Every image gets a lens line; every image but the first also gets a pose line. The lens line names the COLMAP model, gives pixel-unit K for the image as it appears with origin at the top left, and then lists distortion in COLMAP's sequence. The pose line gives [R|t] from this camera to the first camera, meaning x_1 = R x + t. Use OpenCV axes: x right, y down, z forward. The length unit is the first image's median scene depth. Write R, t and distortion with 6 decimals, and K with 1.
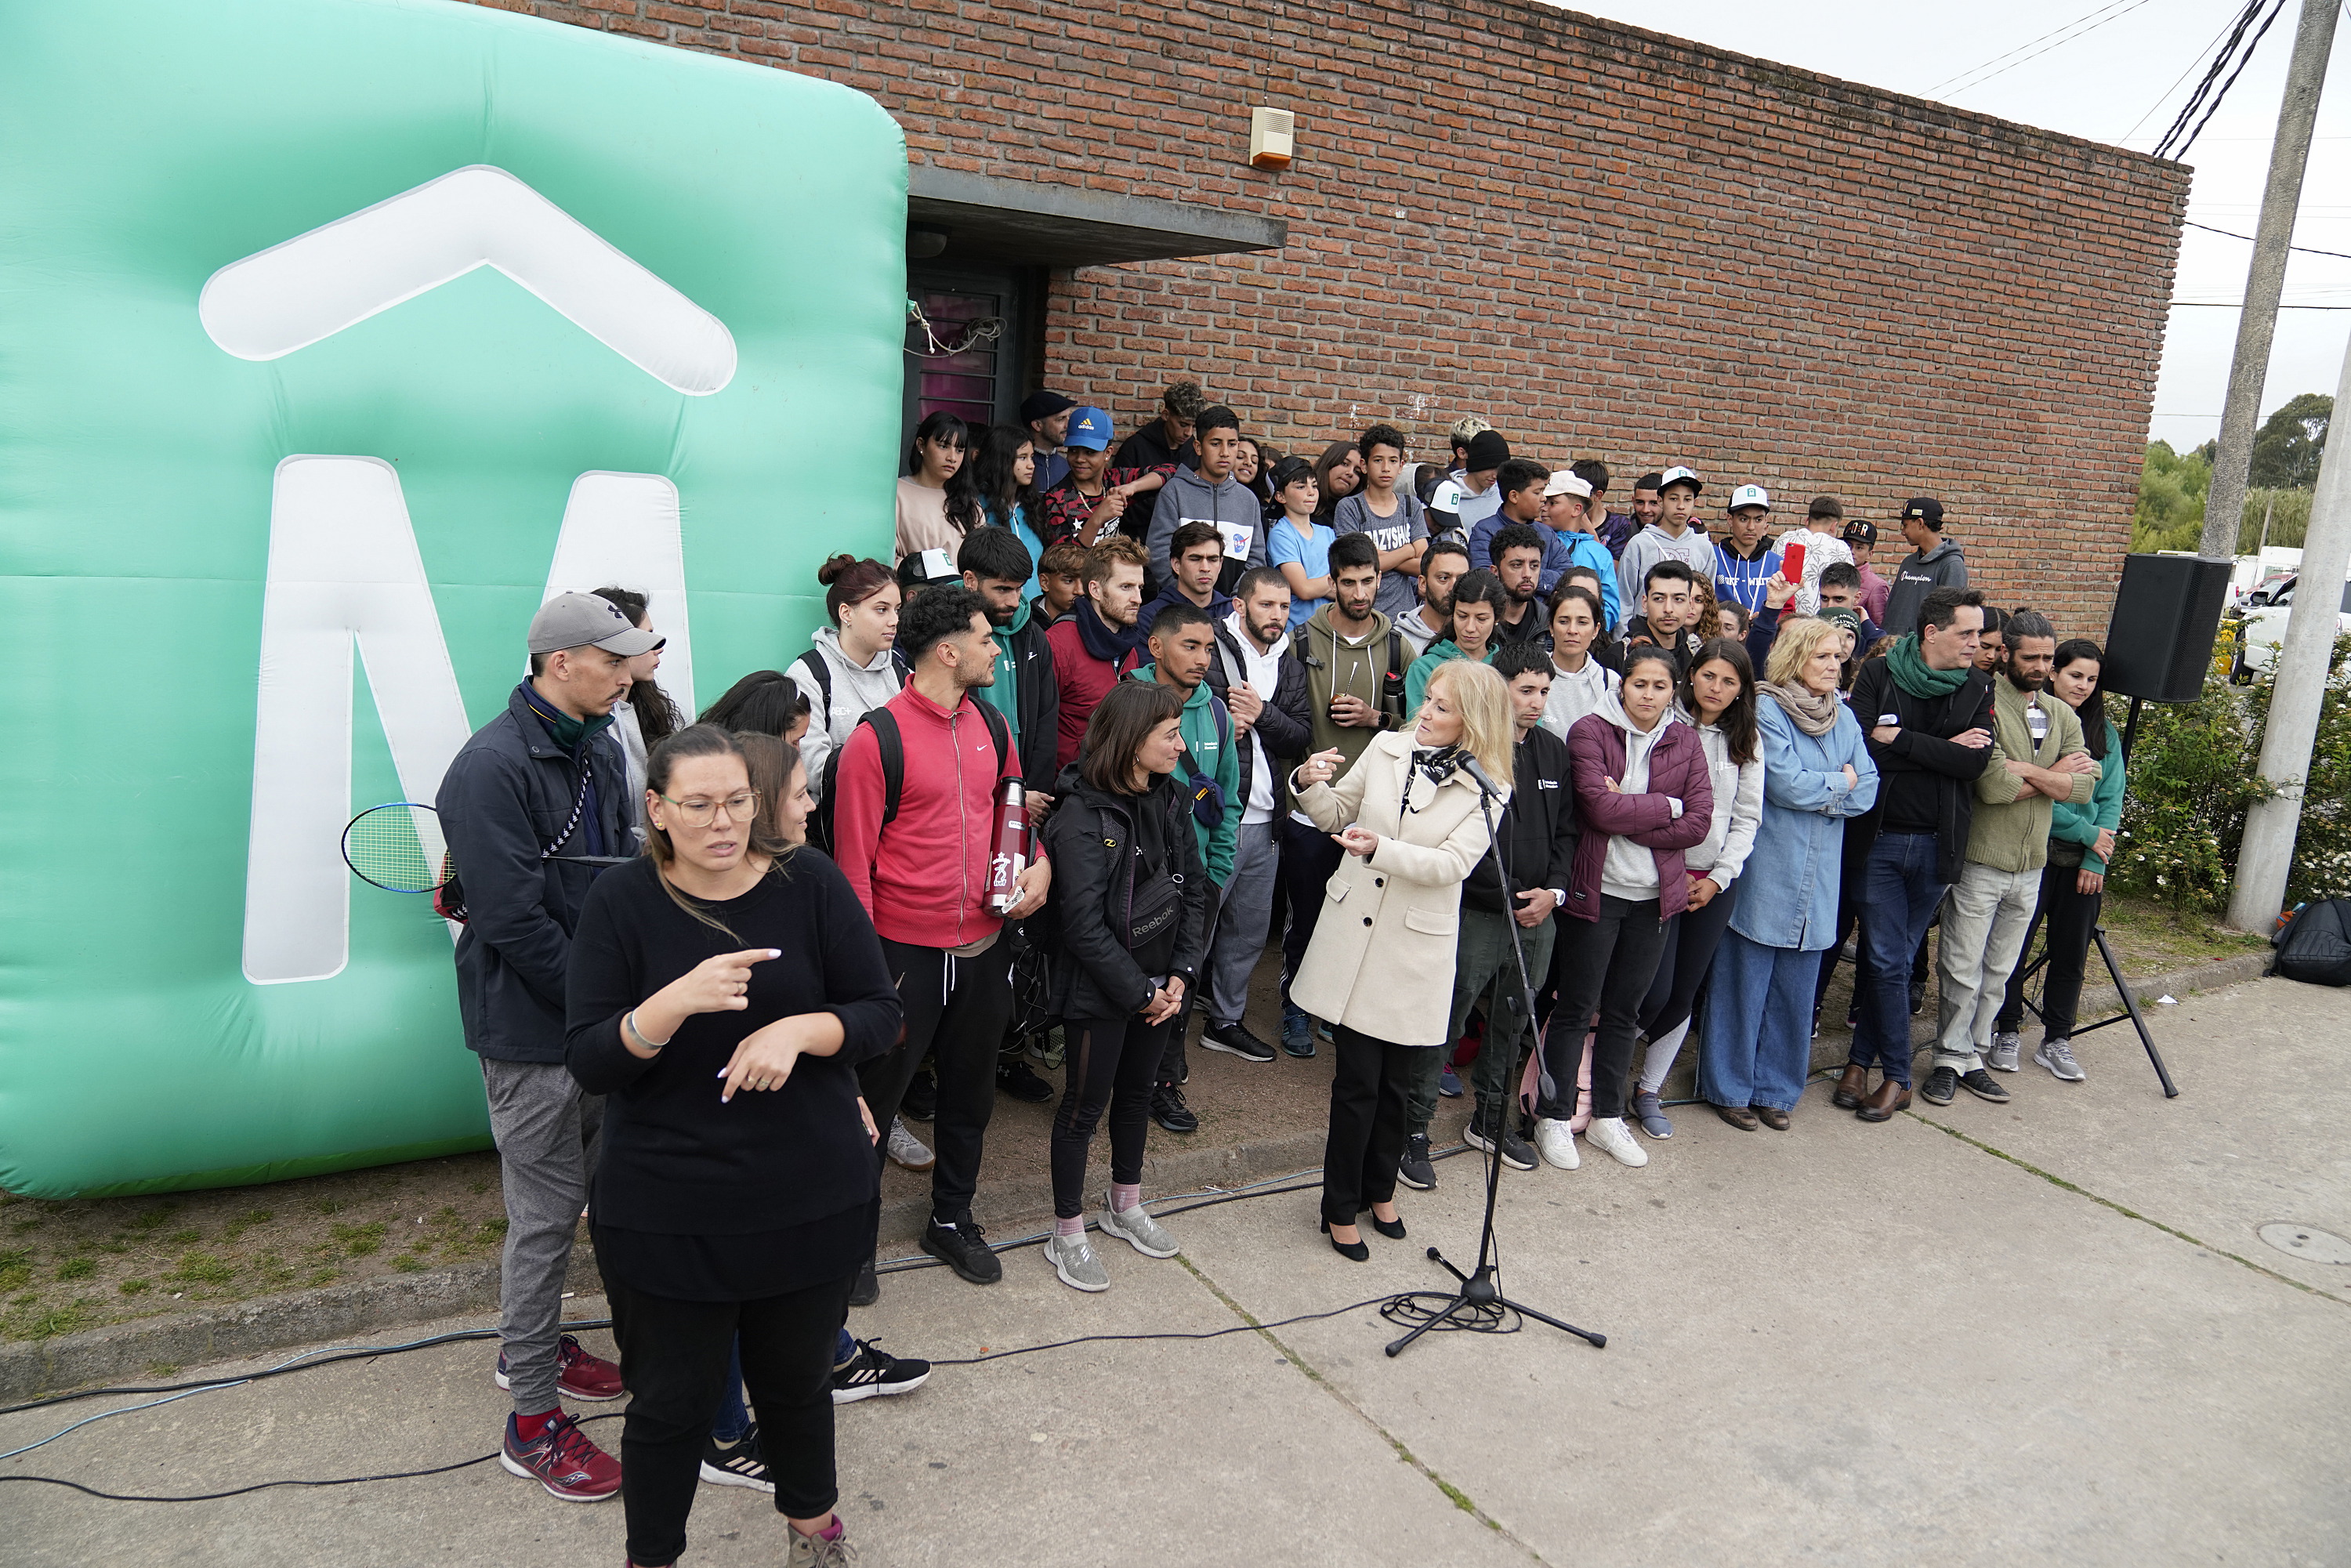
lens RADIAL K [[1809.6, 0, 1178.7], [0, 1809.6, 799.9], [0, 0, 1]] dist [-0.112293, 0.128069]
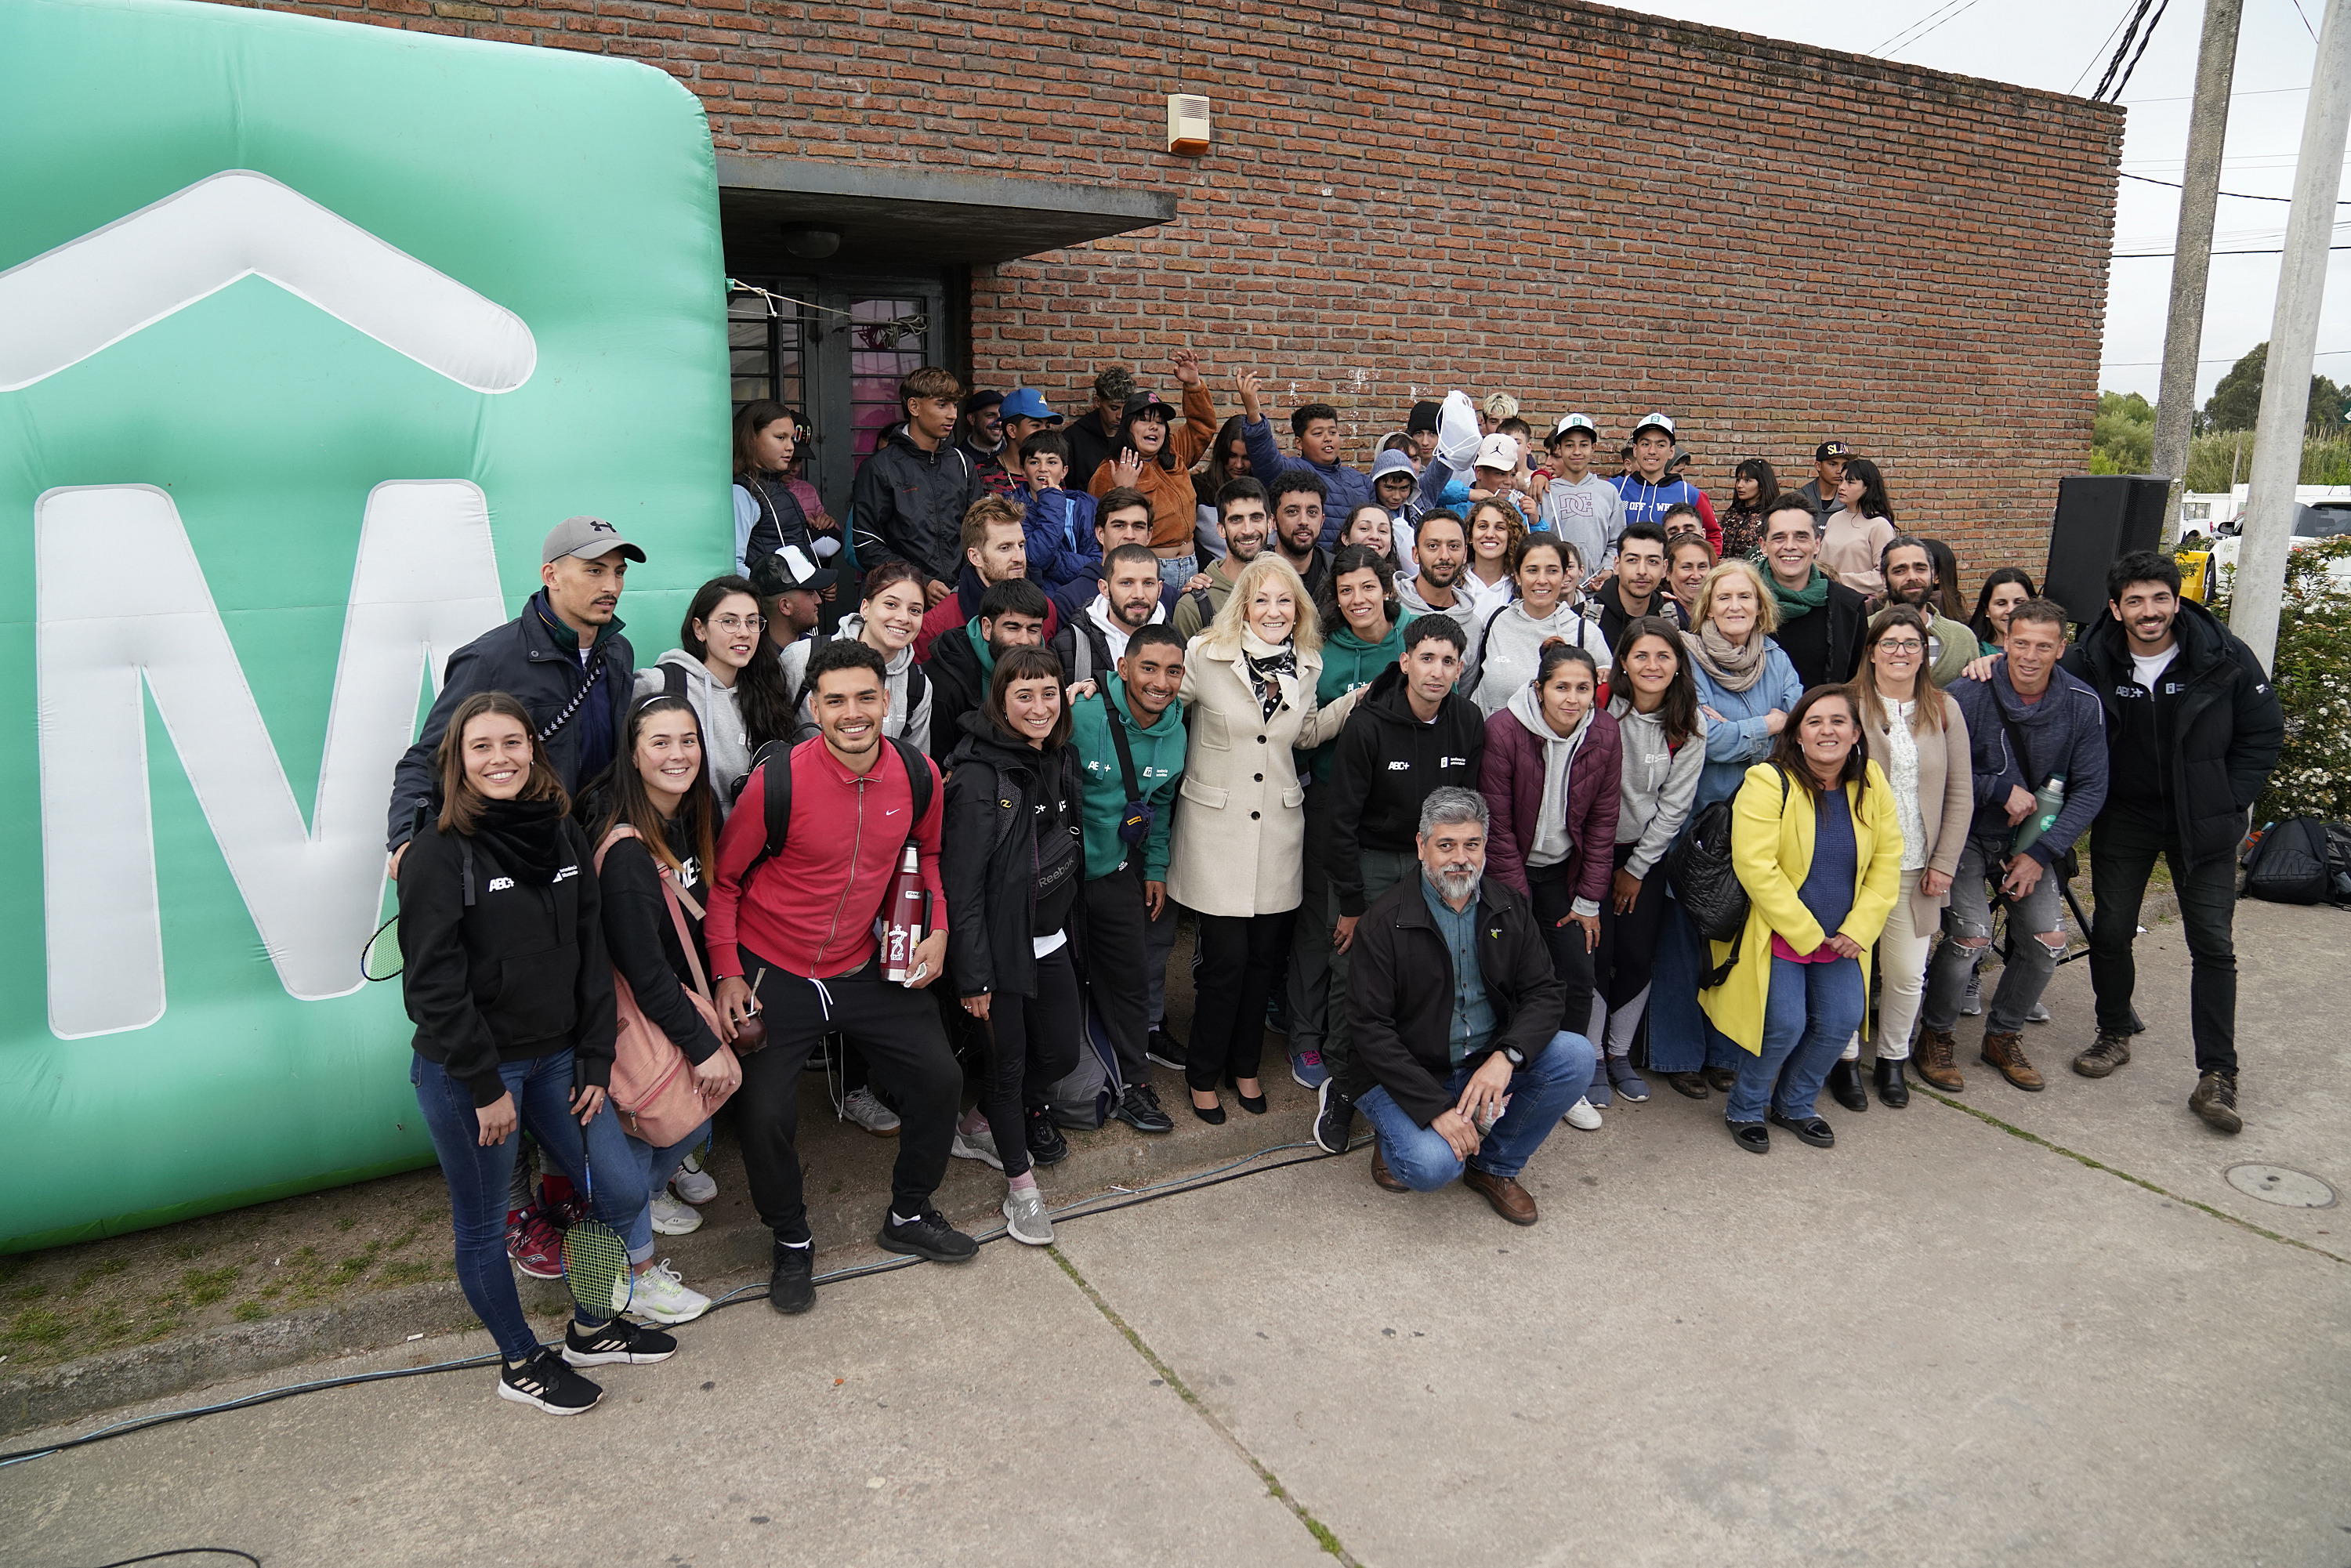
lens RADIAL K [[1647.8, 0, 1175.5], [0, 1647.8, 784.0], [0, 0, 1]] dist [-0.133331, 0.103645]
pose [[0.997353, -0.055617, -0.046832, 0.068007], [0.055802, 0.998438, 0.002666, -0.000334], [0.046611, -0.005272, 0.998899, 0.085173]]
